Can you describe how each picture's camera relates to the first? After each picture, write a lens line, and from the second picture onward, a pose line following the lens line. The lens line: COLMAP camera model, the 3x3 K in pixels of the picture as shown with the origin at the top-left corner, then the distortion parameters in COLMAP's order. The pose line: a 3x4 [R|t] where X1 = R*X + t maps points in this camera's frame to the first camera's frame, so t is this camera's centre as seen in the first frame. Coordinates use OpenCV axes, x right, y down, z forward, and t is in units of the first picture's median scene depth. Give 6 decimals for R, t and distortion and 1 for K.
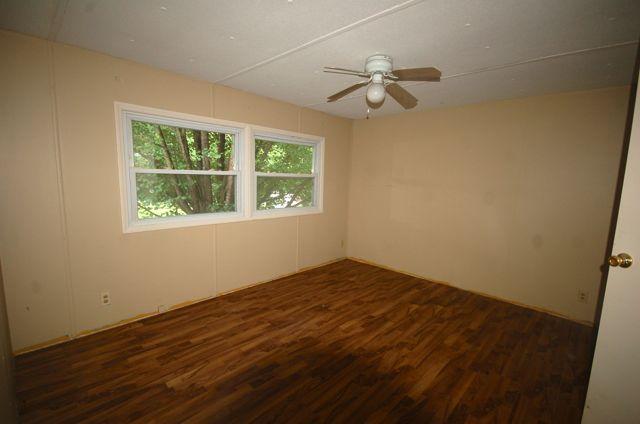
lens RADIAL K [[293.1, 0, 320.2], [0, 293.1, 215.3], [0, 0, 1]] dist [0.001543, 0.000458]
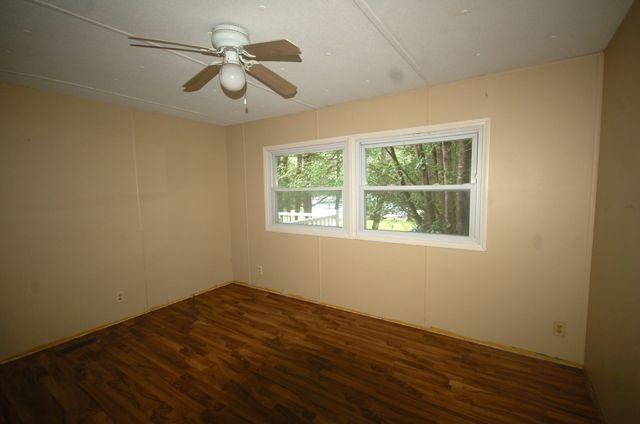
lens RADIAL K [[293.1, 0, 320.2], [0, 293.1, 215.3], [0, 0, 1]] dist [0.001543, 0.000458]
pose [[0.166850, 0.057261, -0.984318, 0.795849], [-0.111843, 0.992968, 0.038806, -0.100055], [0.979618, 0.103615, 0.172081, 0.916189]]
